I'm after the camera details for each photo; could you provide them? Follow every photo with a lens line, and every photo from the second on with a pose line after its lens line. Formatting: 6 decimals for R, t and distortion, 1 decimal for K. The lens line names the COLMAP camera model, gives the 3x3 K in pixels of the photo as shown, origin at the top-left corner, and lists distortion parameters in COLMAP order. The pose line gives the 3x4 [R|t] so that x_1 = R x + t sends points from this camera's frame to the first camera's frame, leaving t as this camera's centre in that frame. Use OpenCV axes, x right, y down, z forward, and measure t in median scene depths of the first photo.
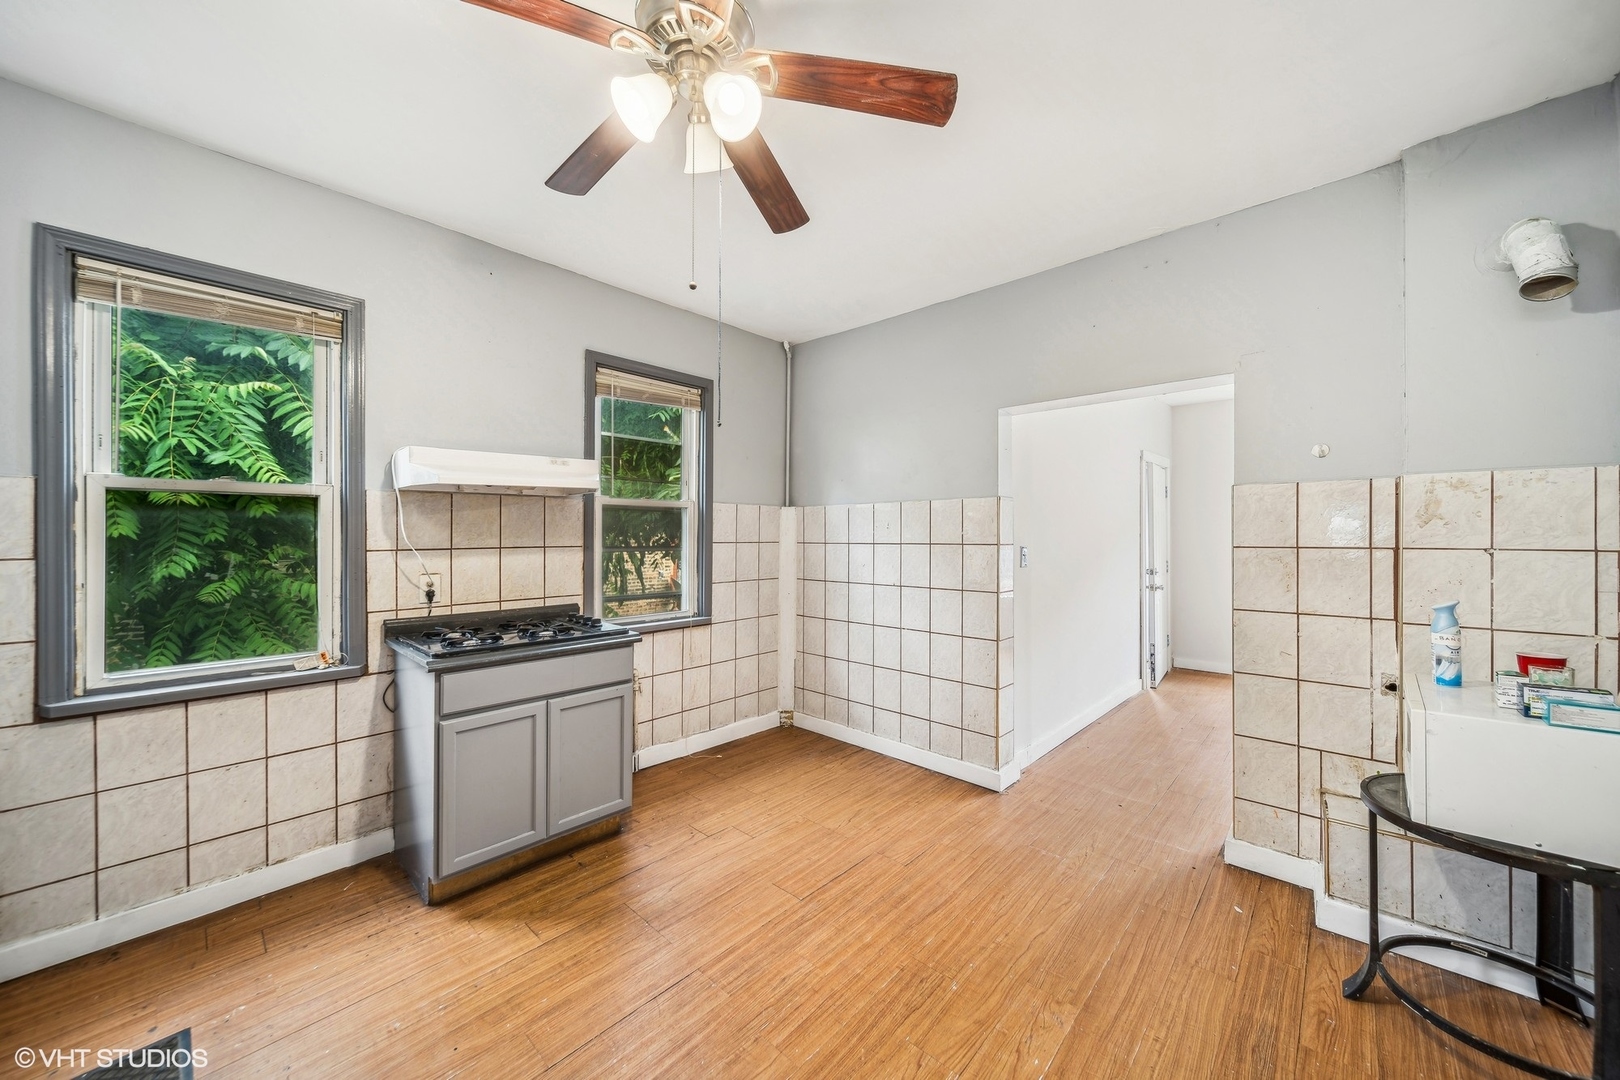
lens RADIAL K [[578.7, 0, 812.0], [0, 578.7, 535.8], [0, 0, 1]] dist [-0.000546, -0.000022]
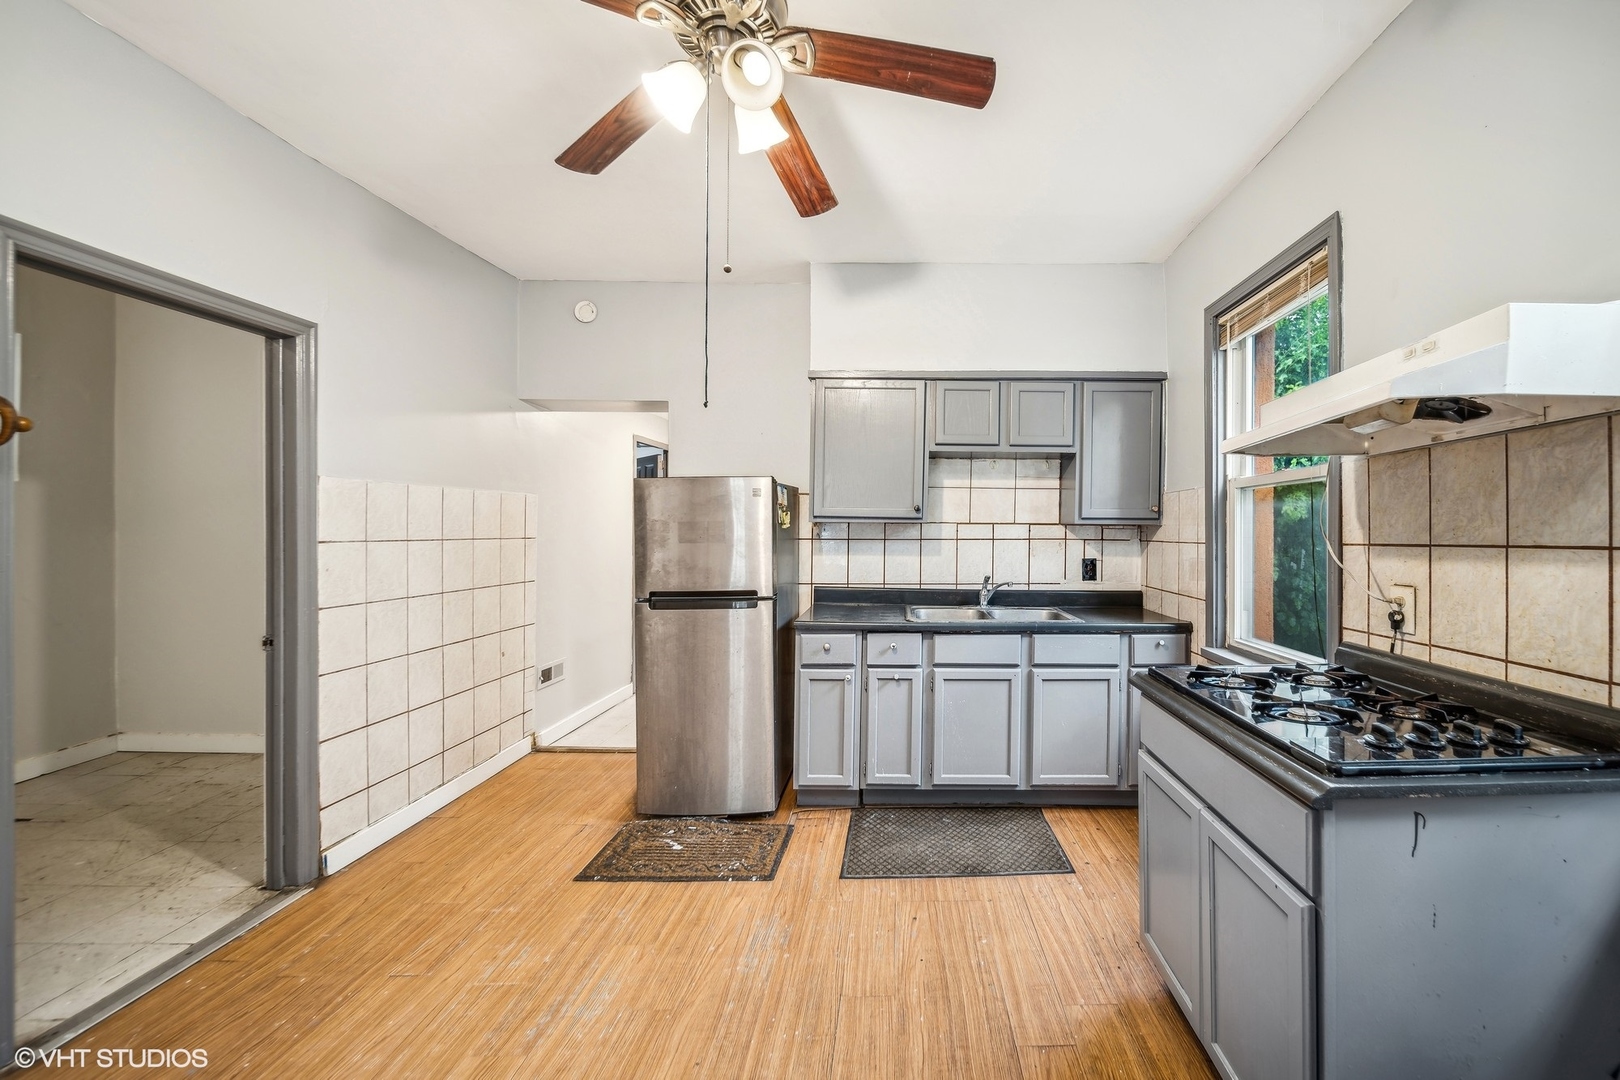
lens RADIAL K [[605.3, 0, 915.1], [0, 605.3, 534.2], [0, 0, 1]] dist [-0.000074, -0.000010]
pose [[-0.719535, 0.001403, -0.694455, 0.150051], [0.003504, 0.999993, -0.001611, 0.011349], [0.694447, -0.003593, -0.719535, 1.122445]]
